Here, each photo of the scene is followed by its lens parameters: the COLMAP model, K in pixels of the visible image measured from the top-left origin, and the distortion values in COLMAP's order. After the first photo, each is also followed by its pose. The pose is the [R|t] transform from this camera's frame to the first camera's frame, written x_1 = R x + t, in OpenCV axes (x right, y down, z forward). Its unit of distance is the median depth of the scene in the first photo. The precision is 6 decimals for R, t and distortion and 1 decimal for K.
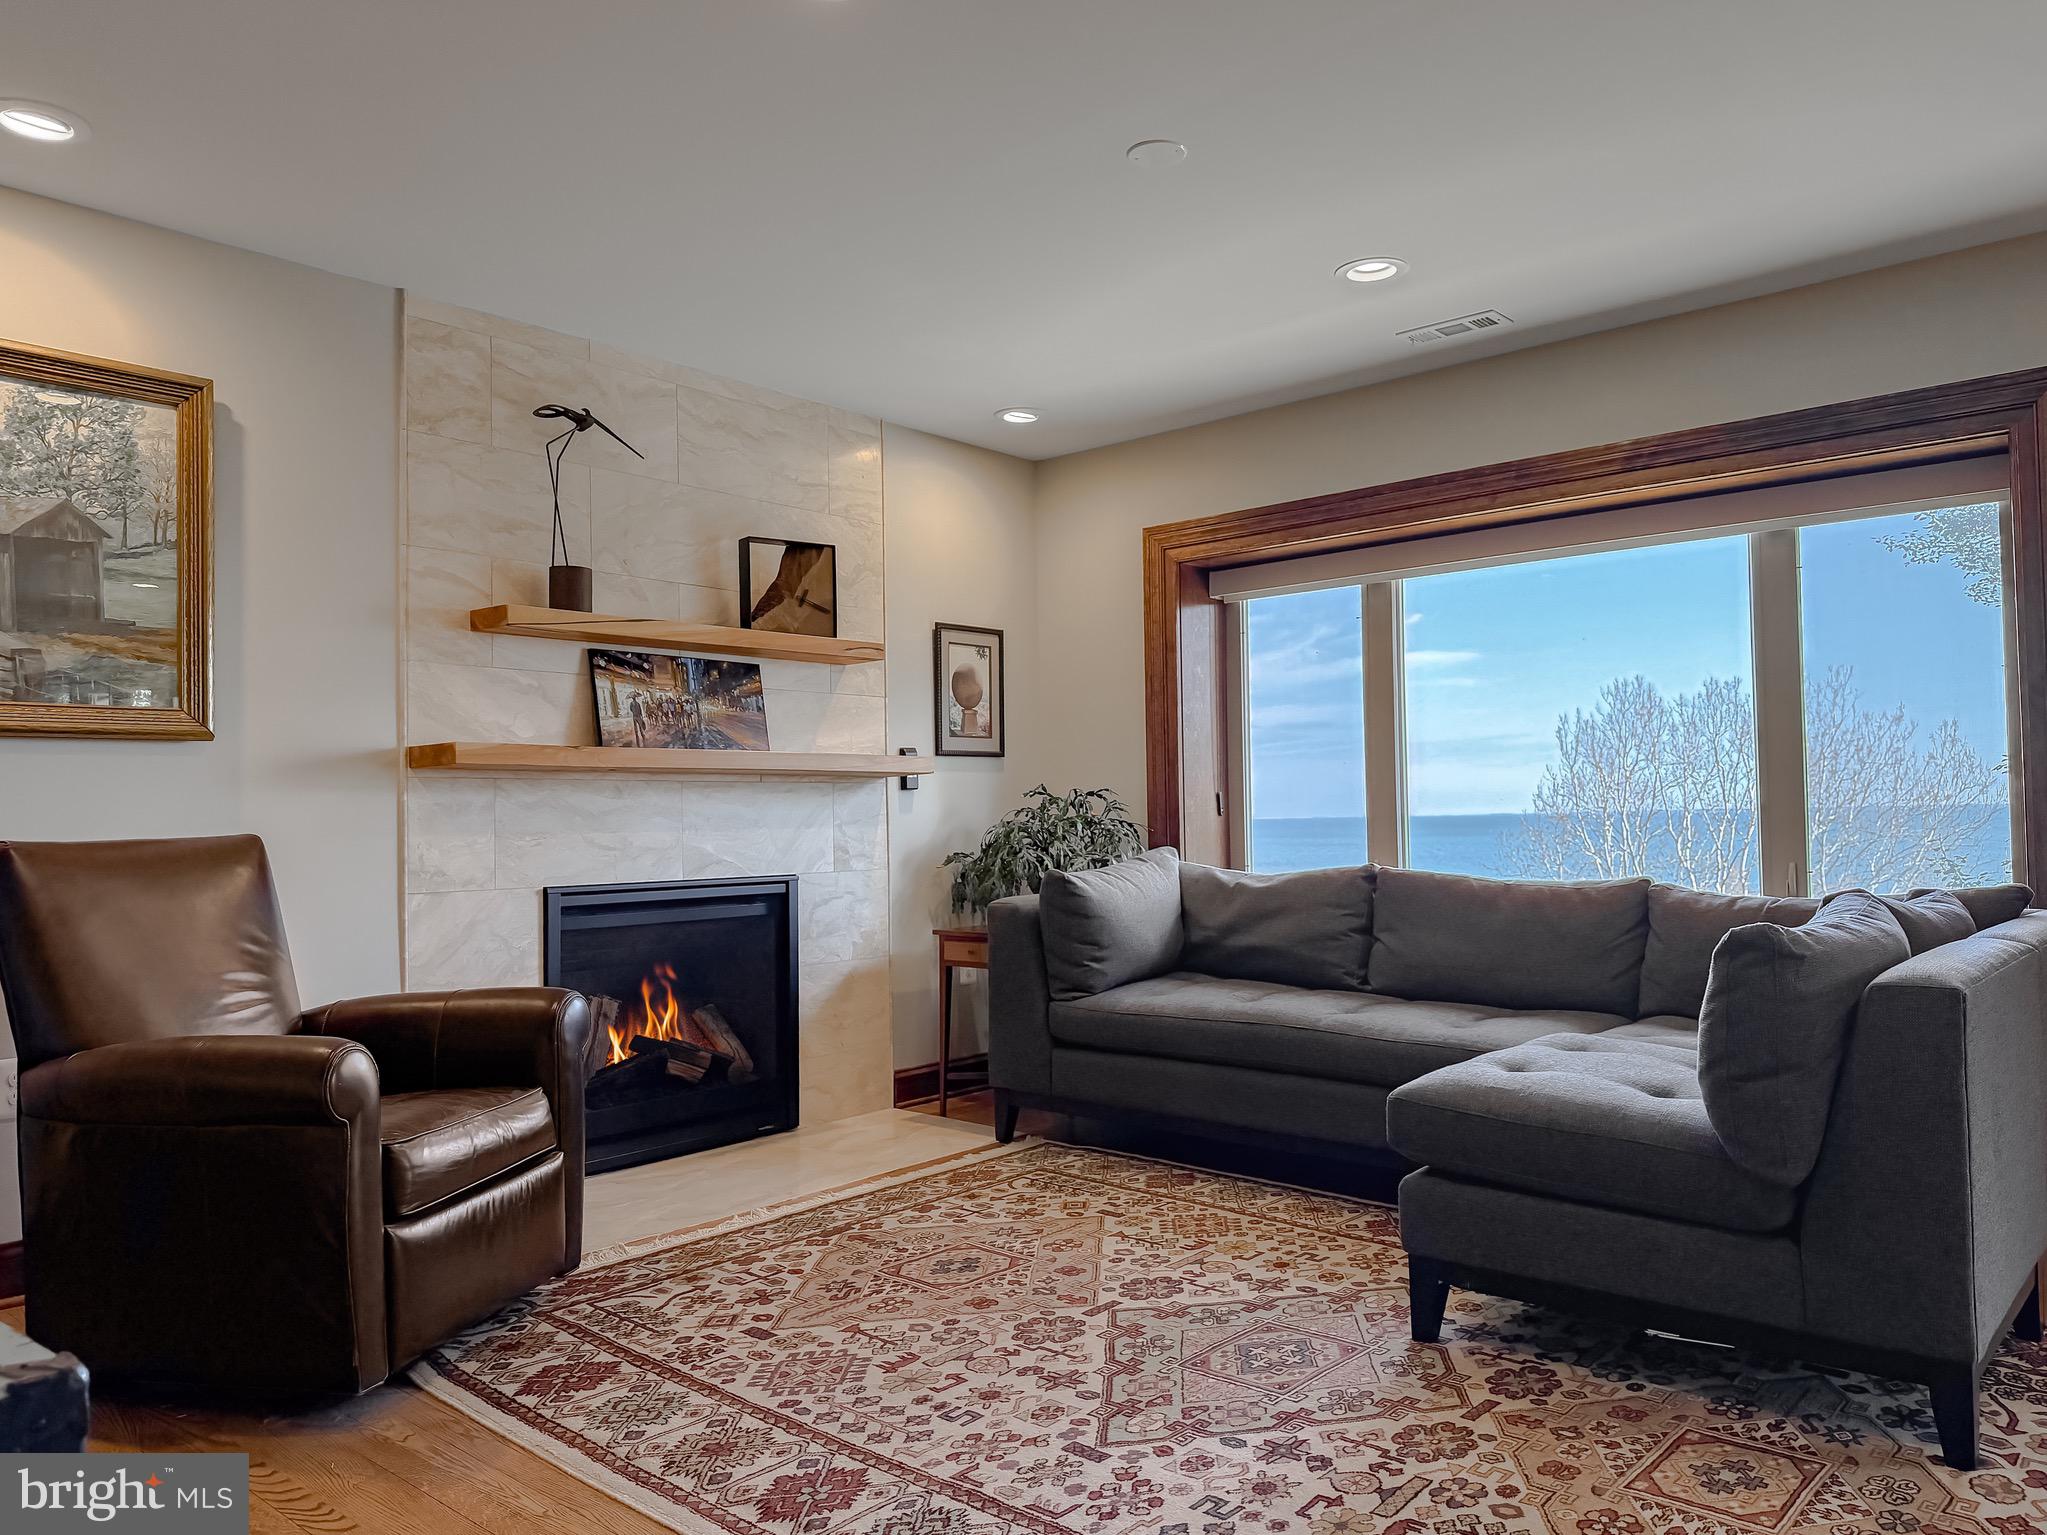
lens RADIAL K [[1460.4, 0, 1127.7], [0, 1460.4, 801.8], [0, 0, 1]] dist [0.007865, -0.031934]
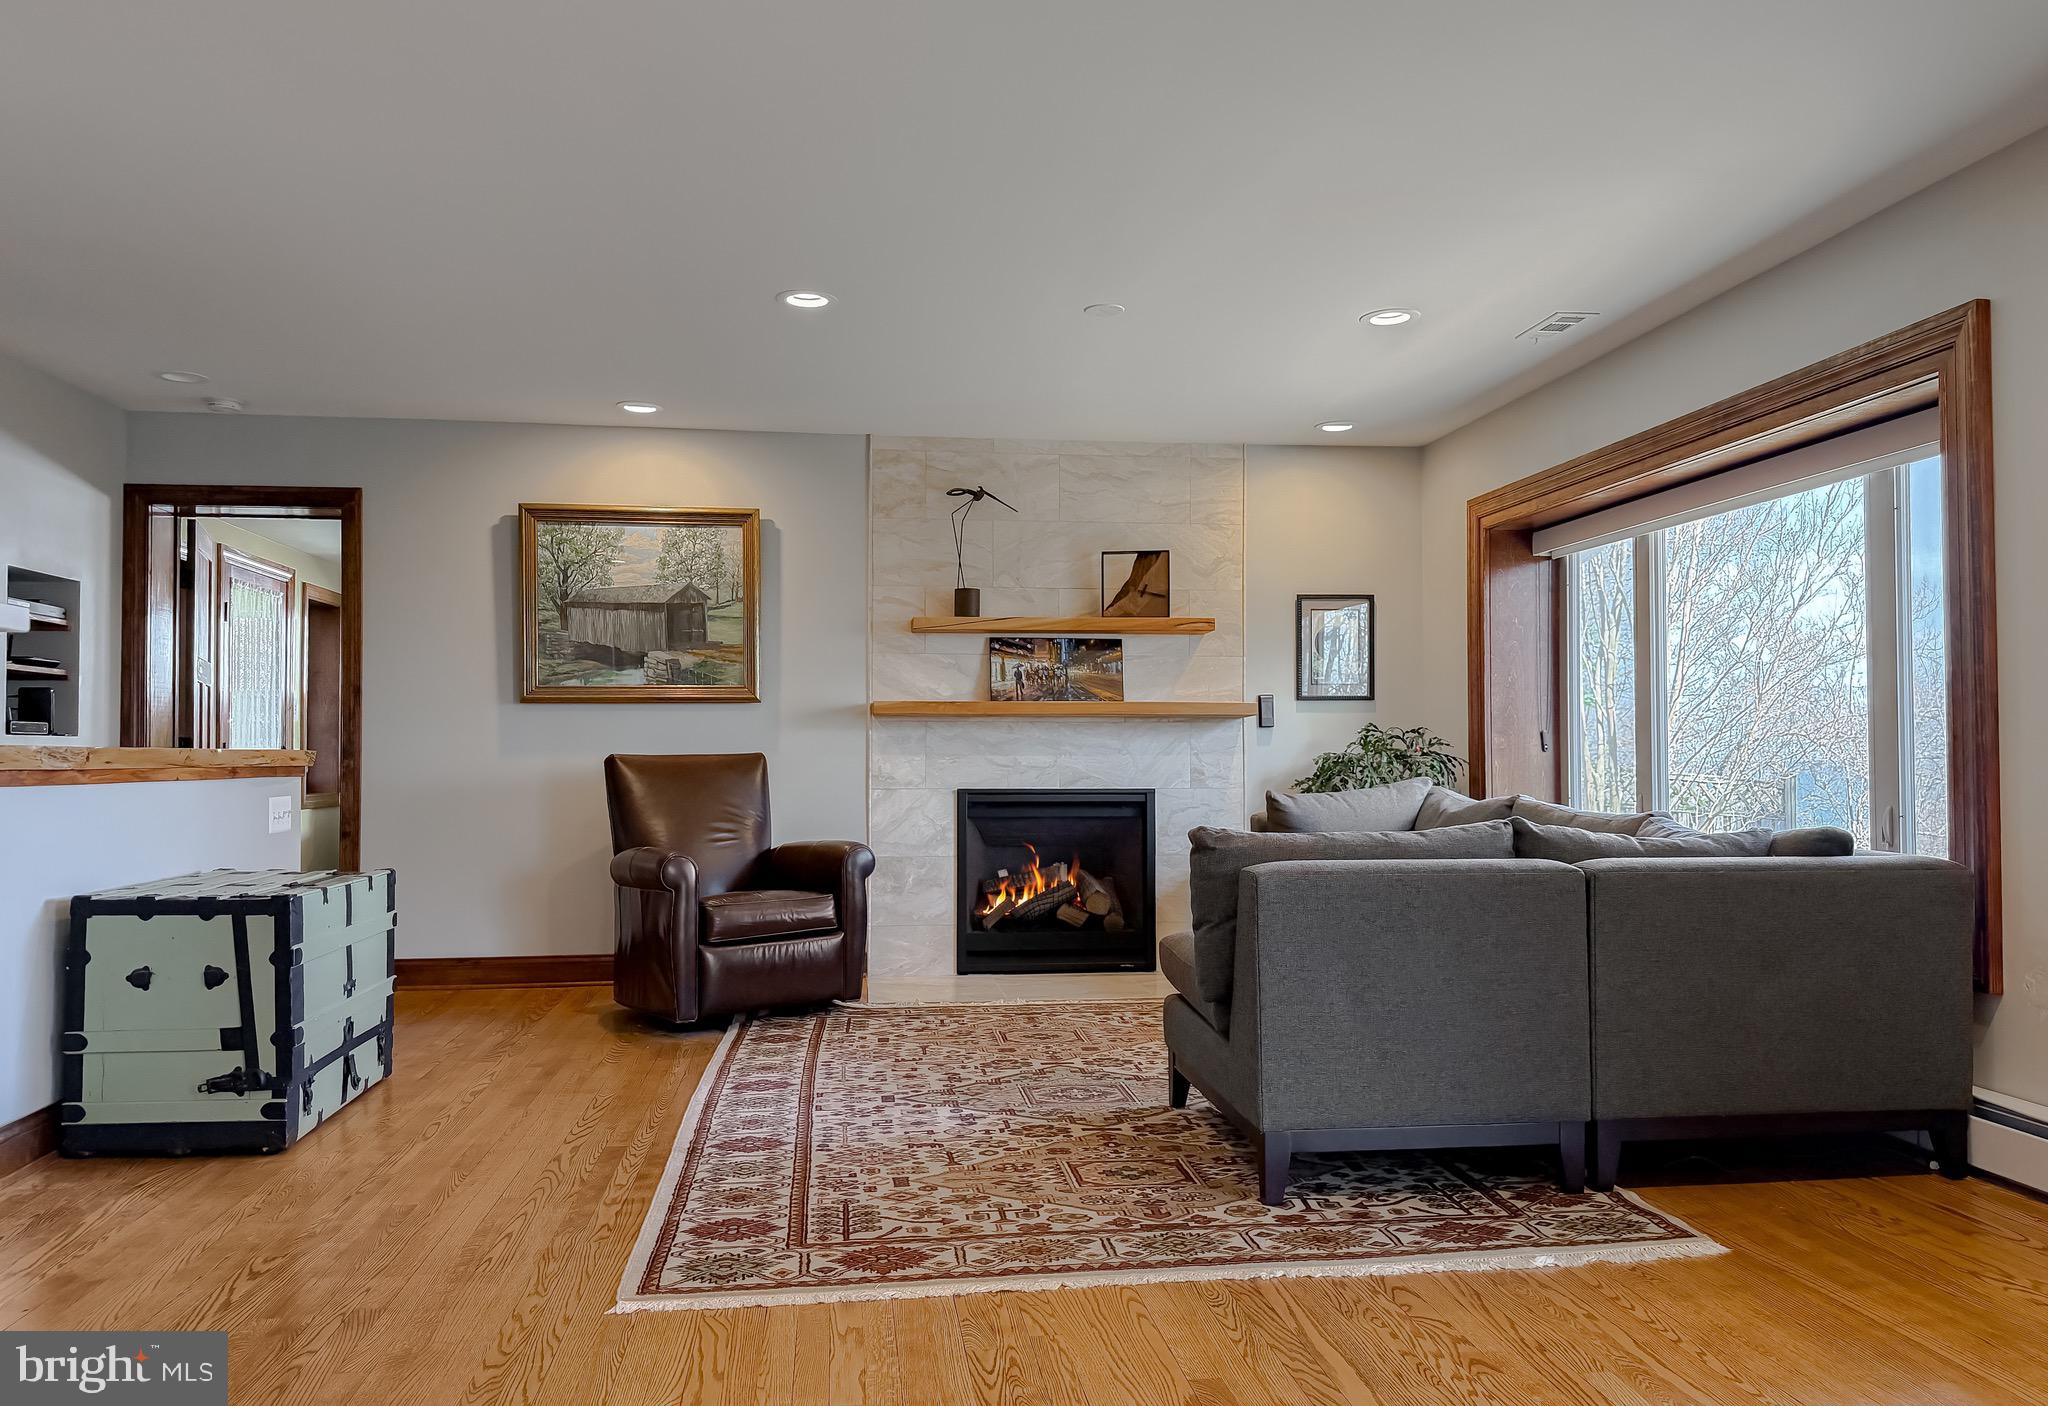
lens RADIAL K [[1435.1, 0, 1026.3], [0, 1435.1, 711.8], [0, 0, 1]] dist [0.051866, -0.001853]
pose [[0.744151, -0.008490, -0.667958, 0.679874], [-0.002251, 0.999882, -0.015217, -0.002353], [0.668008, 0.012828, 0.744044, -0.112073]]
